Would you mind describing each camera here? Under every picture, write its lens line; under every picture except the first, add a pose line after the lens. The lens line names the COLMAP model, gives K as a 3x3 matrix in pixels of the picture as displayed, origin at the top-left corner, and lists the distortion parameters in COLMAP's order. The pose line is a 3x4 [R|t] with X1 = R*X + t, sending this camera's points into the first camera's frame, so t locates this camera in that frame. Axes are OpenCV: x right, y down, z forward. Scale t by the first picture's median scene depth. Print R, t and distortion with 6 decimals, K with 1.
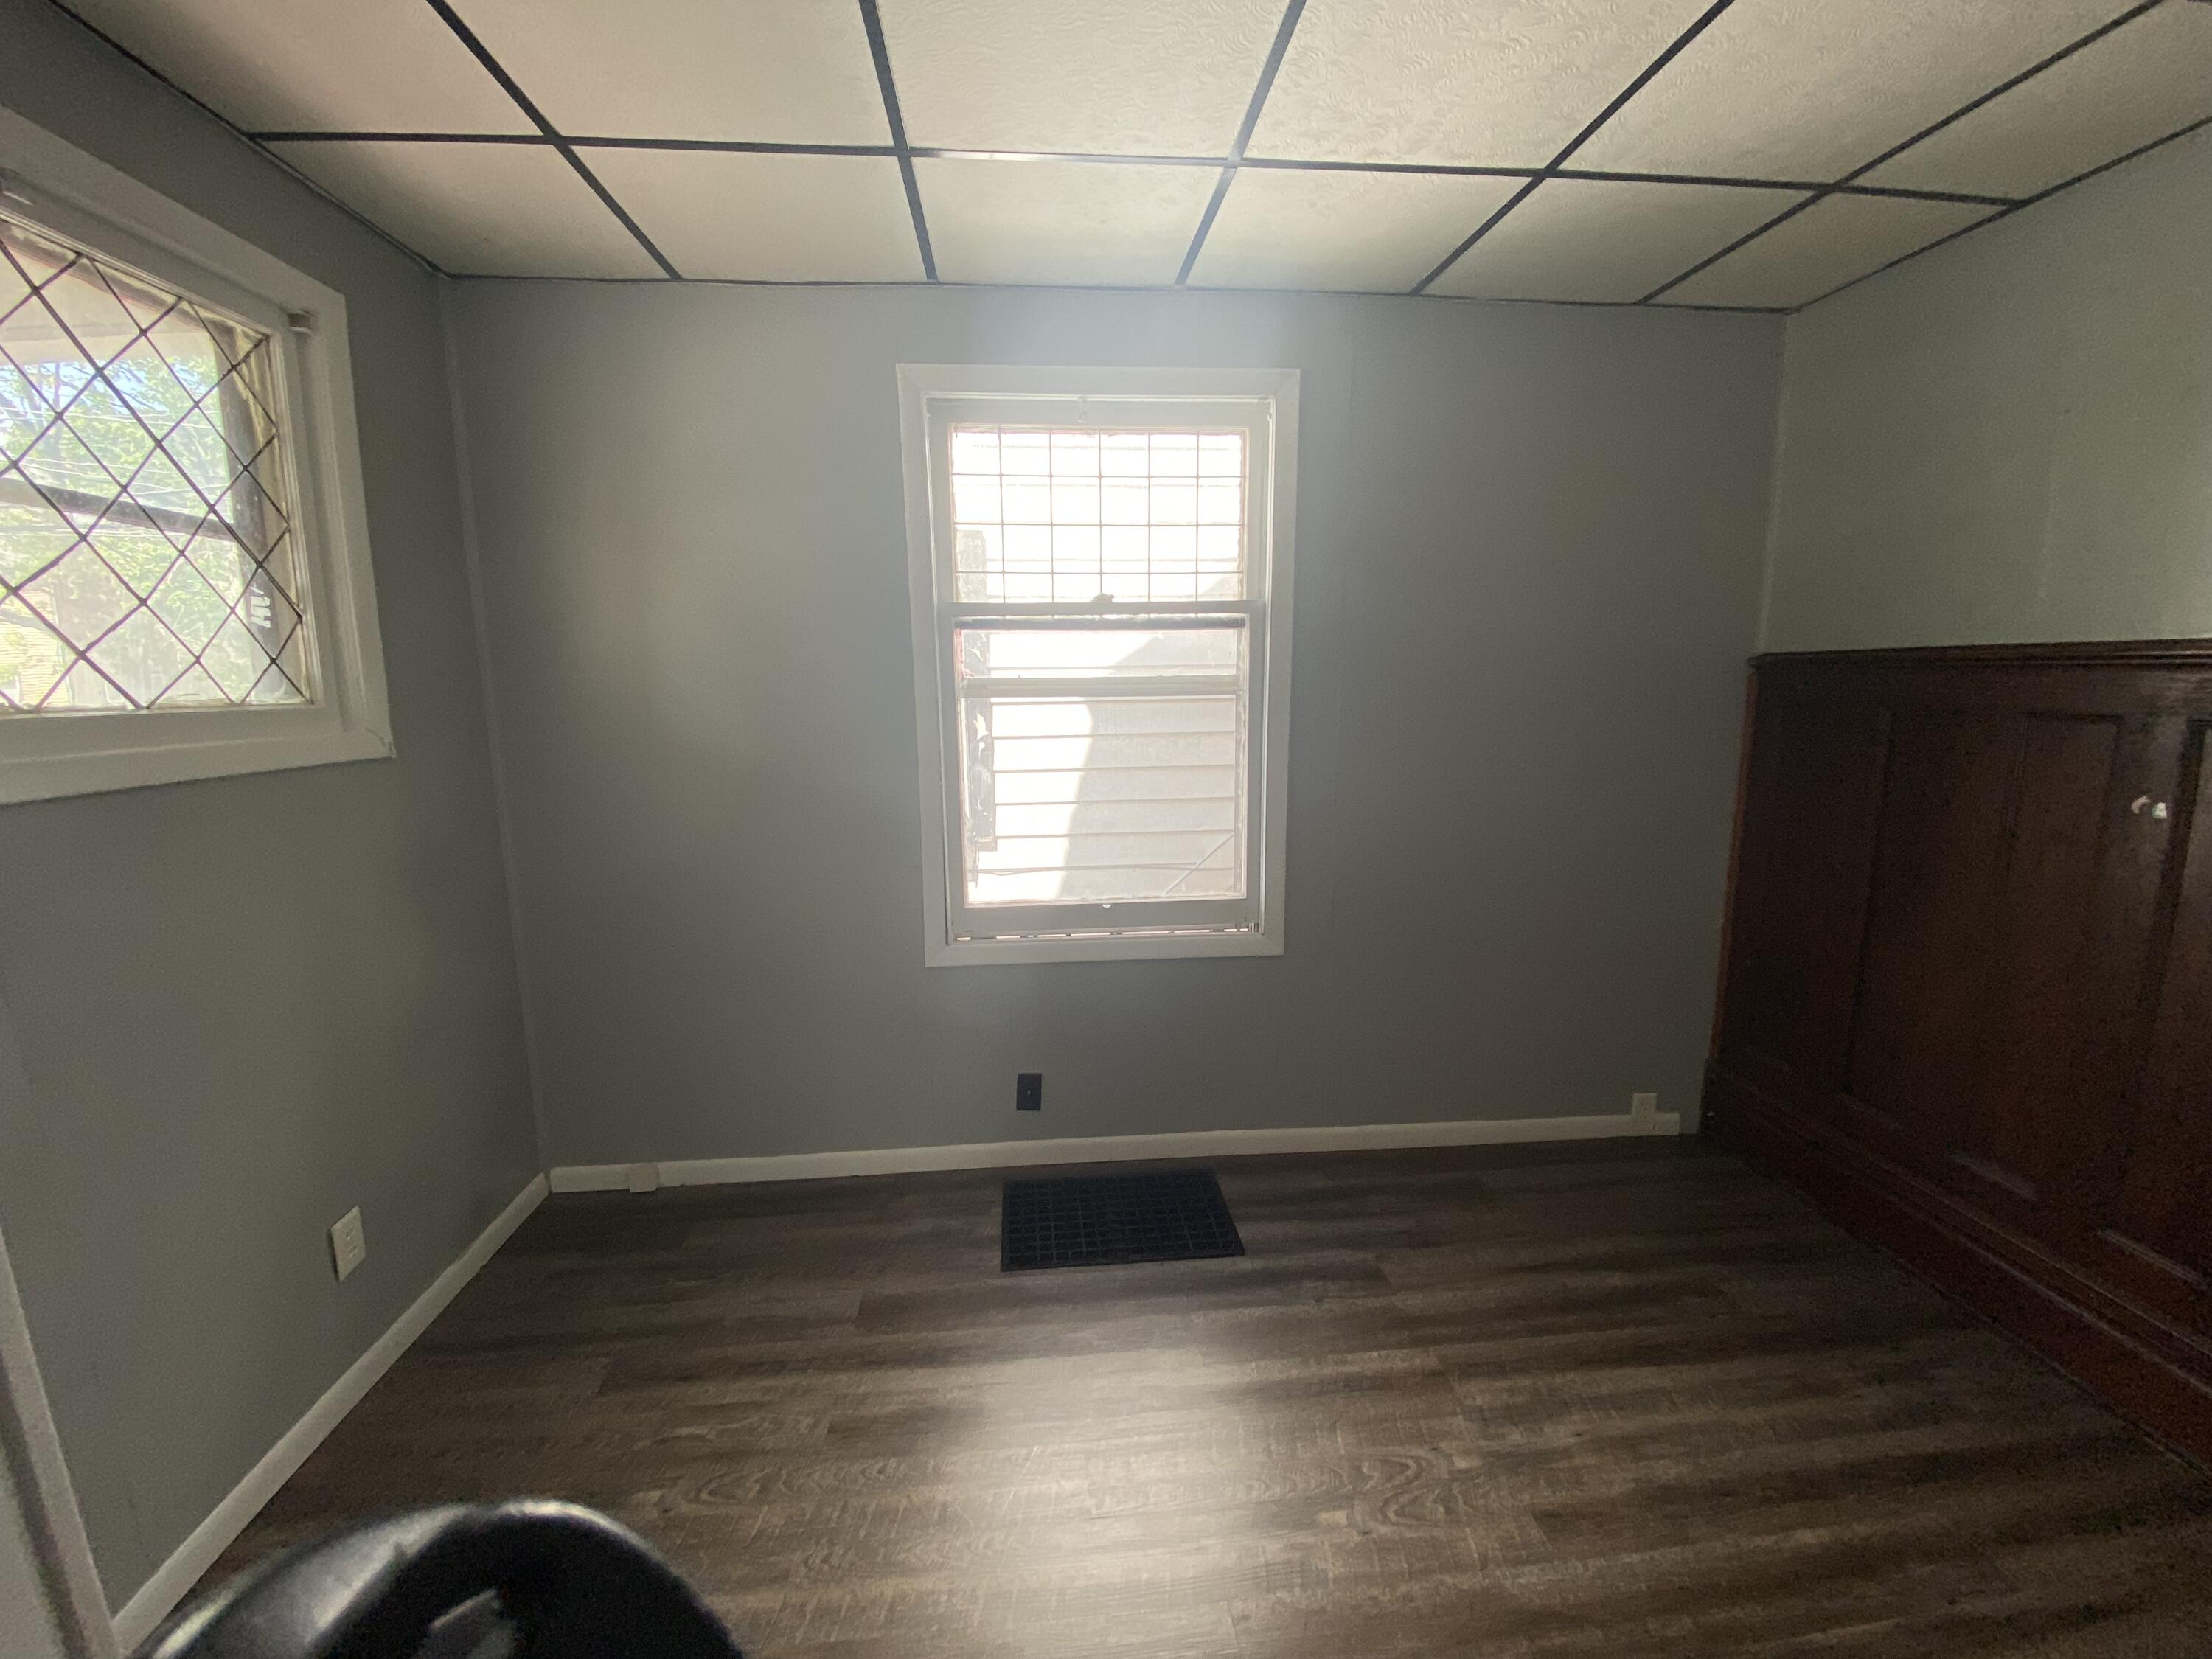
lens RADIAL K [[893.6, 0, 1085.7], [0, 893.6, 832.2], [0, 0, 1]] dist [0.001534, -0.012712]
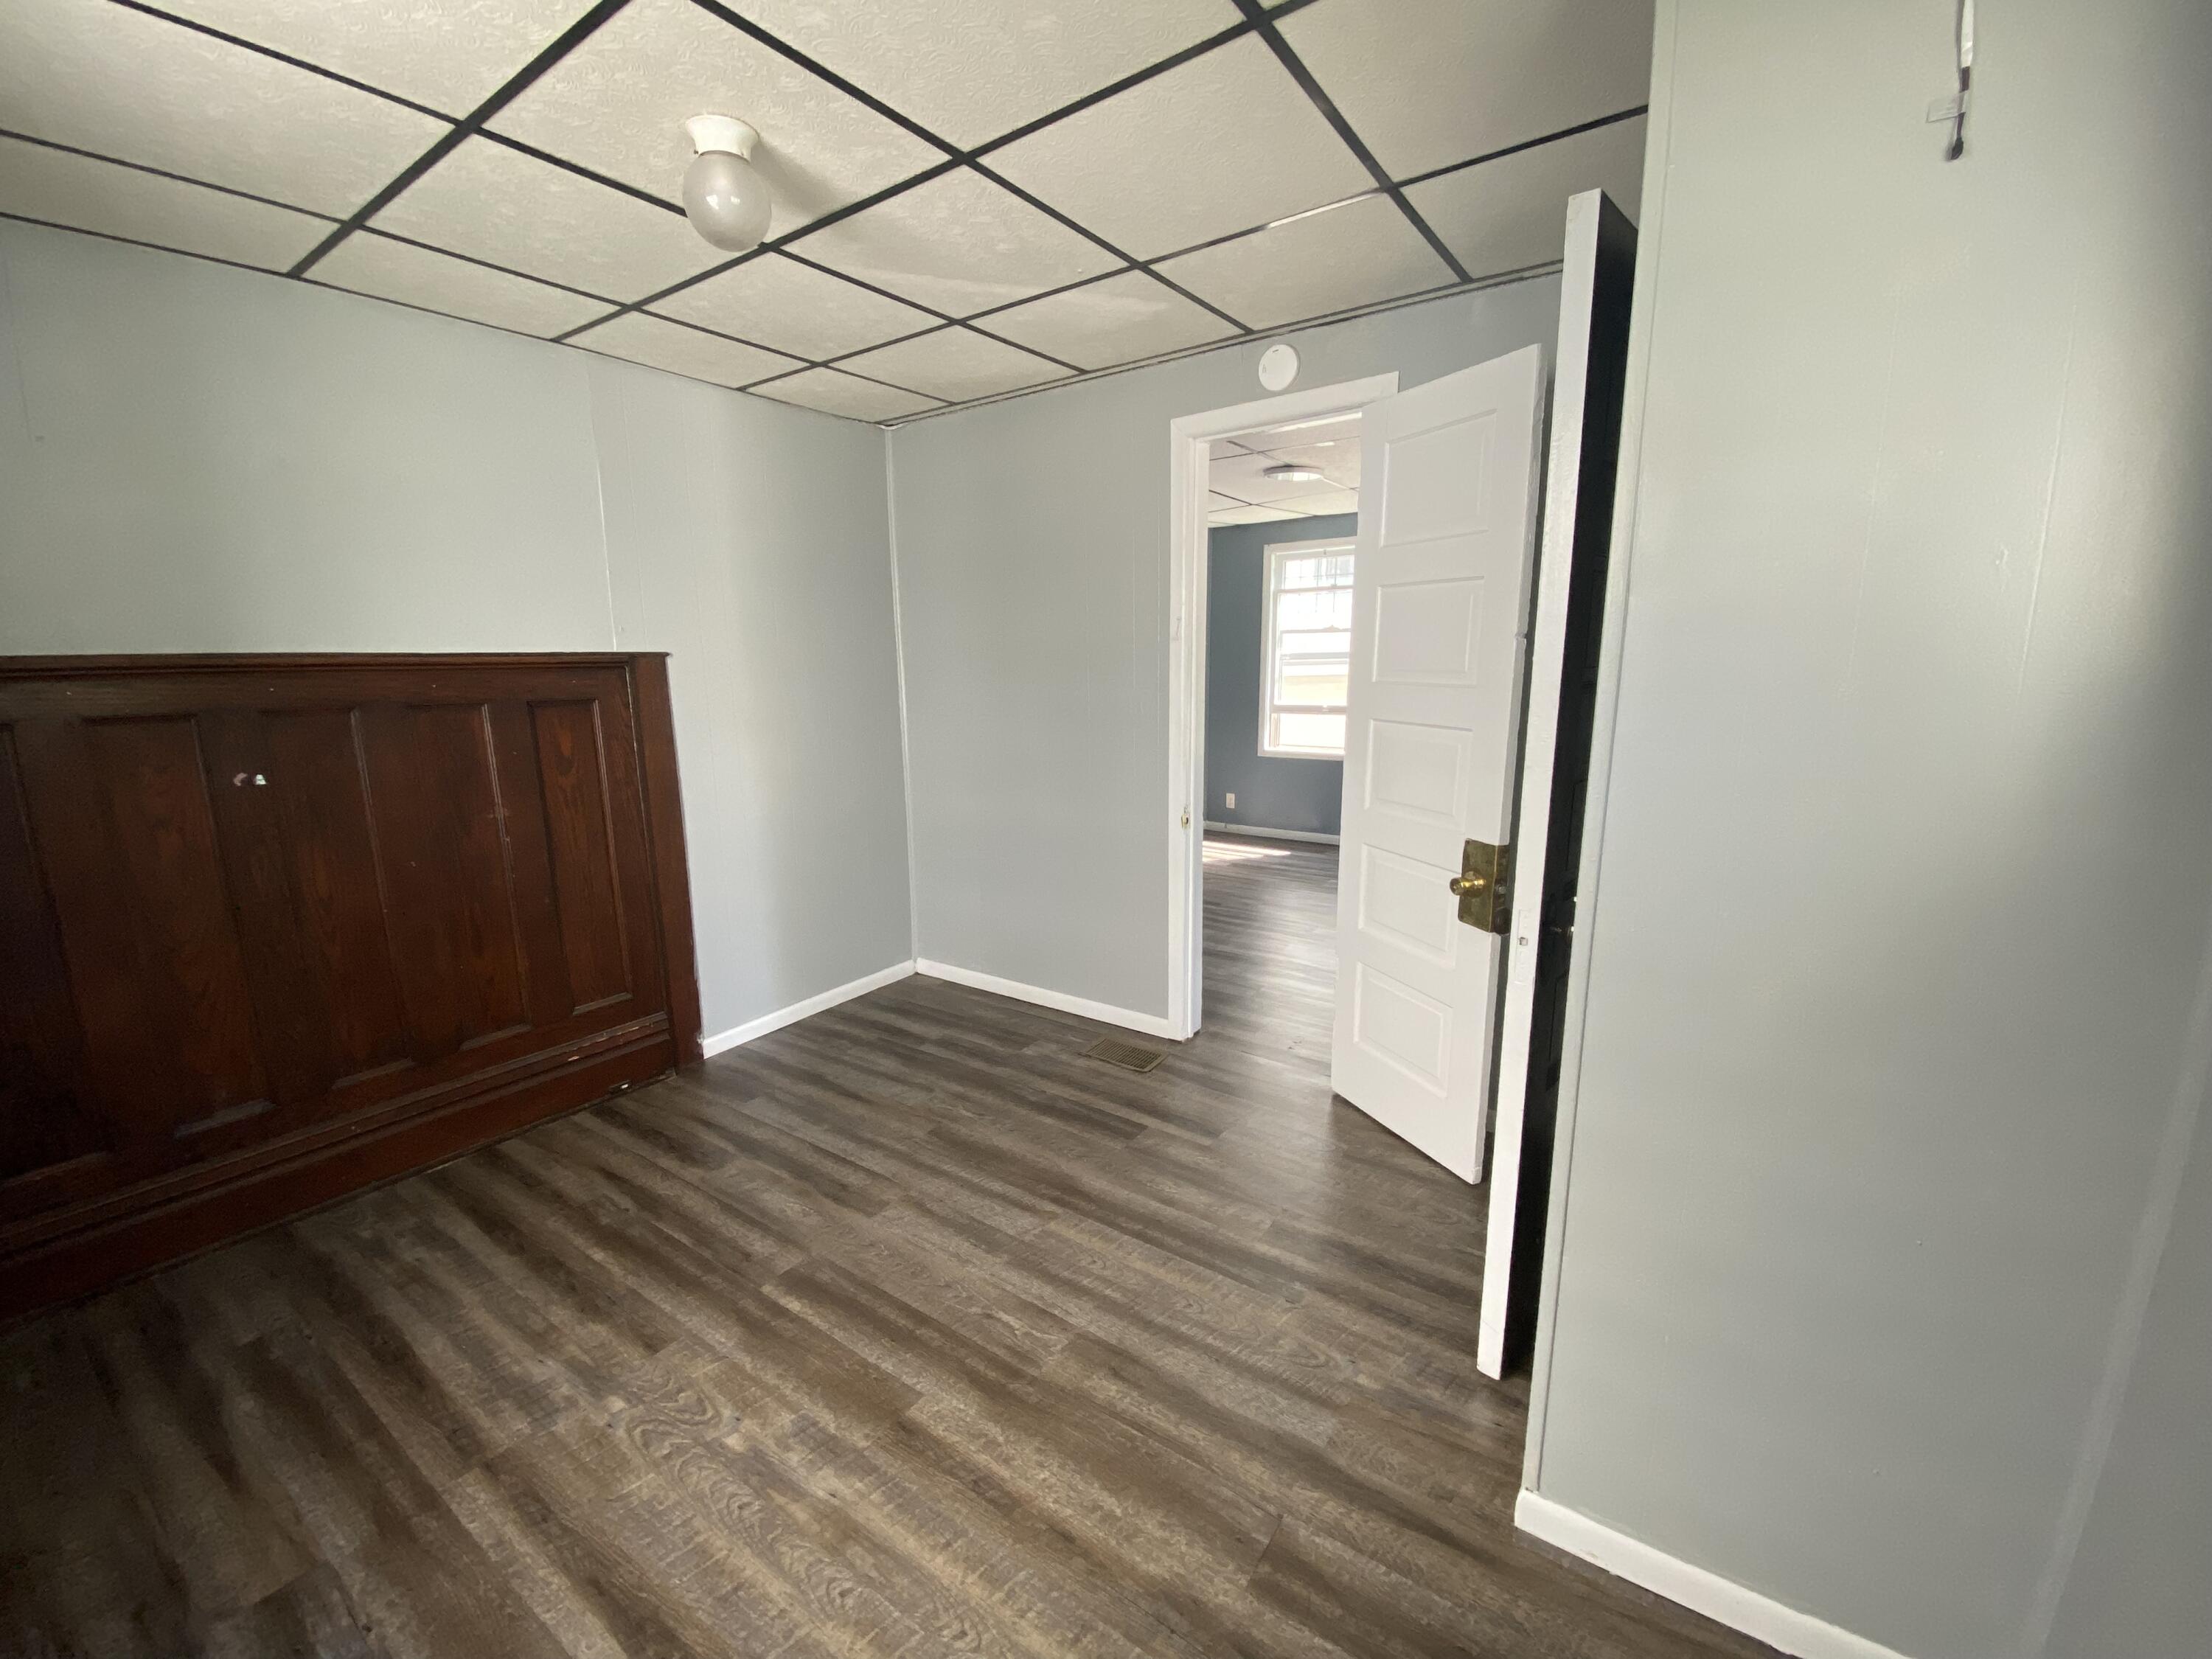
lens RADIAL K [[900.6, 0, 1104.8], [0, 900.6, 839.4], [0, 0, 1]] dist [0.018191, -0.013004]
pose [[-0.767732, -0.109852, 0.631285, -0.633013], [0.128642, 0.938713, 0.319795, -0.208691], [-0.627726, 0.326726, -0.706548, 1.142212]]
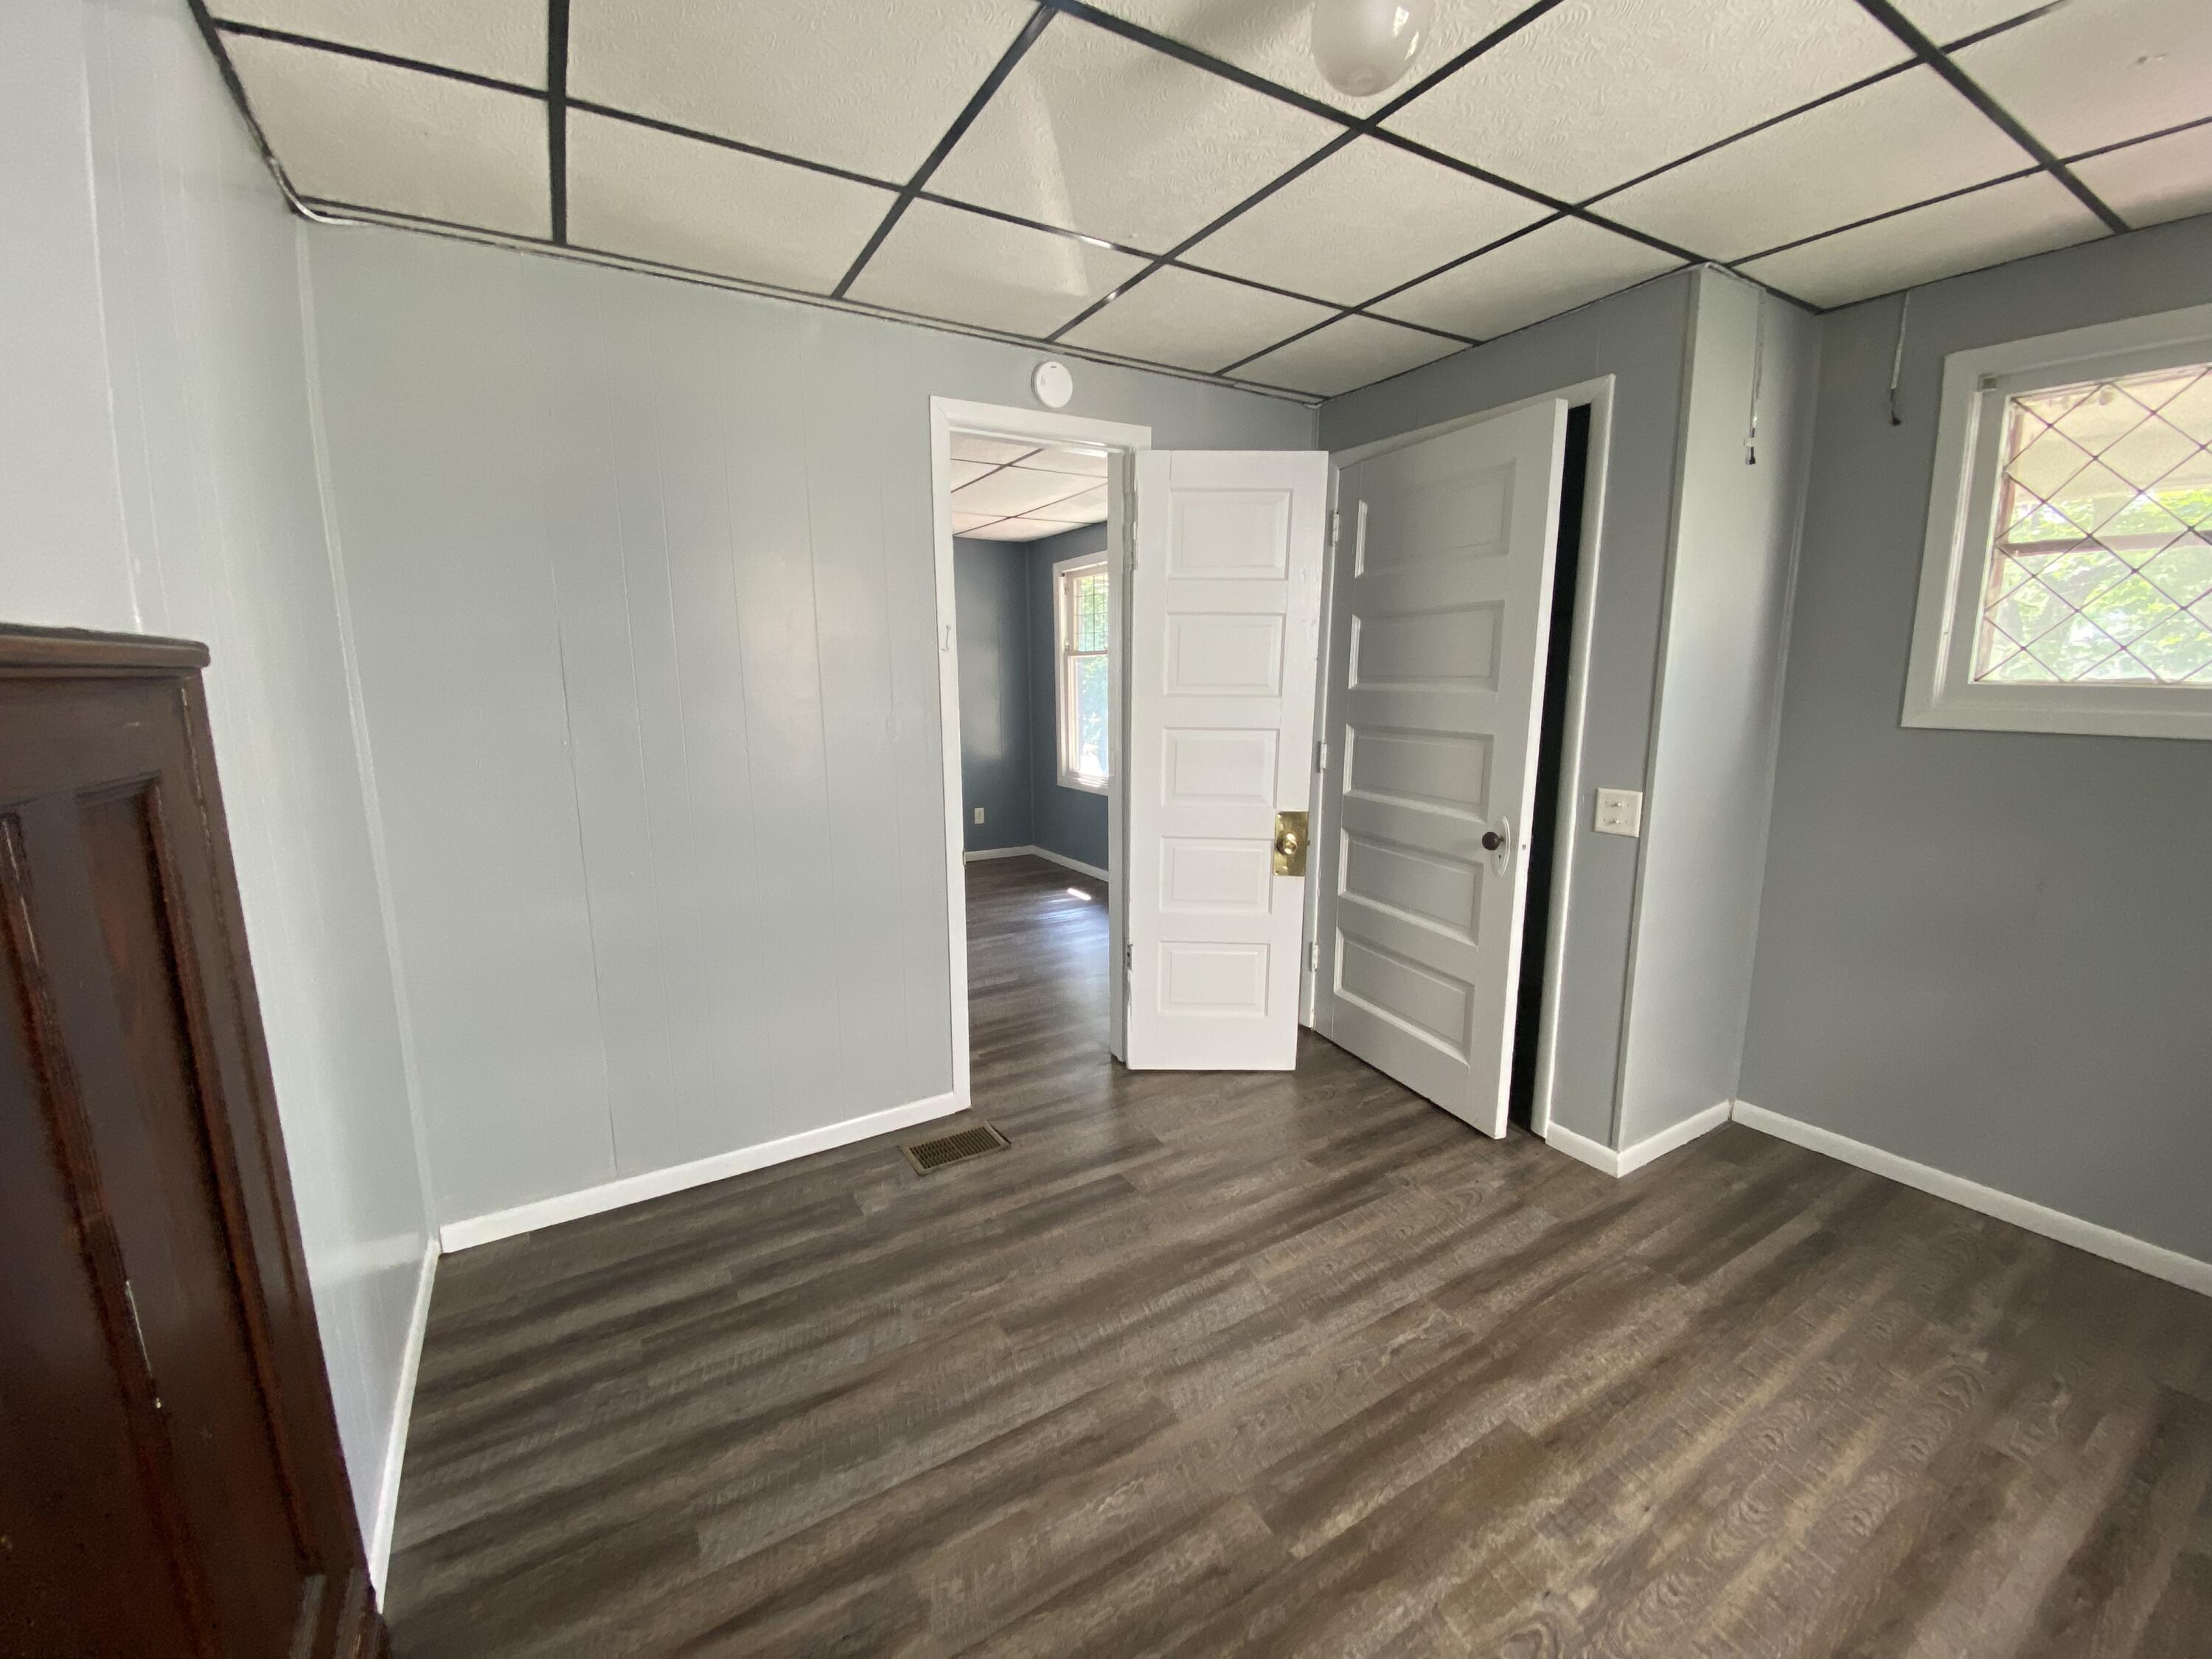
lens RADIAL K [[900.6, 0, 1104.8], [0, 900.6, 839.4], [0, 0, 1]] dist [0.018191, -0.013004]
pose [[-0.895057, 0.095475, -0.435612, 0.950553], [-0.060981, 0.941434, 0.331636, -0.218979], [0.441763, 0.323397, -0.836815, 1.185004]]
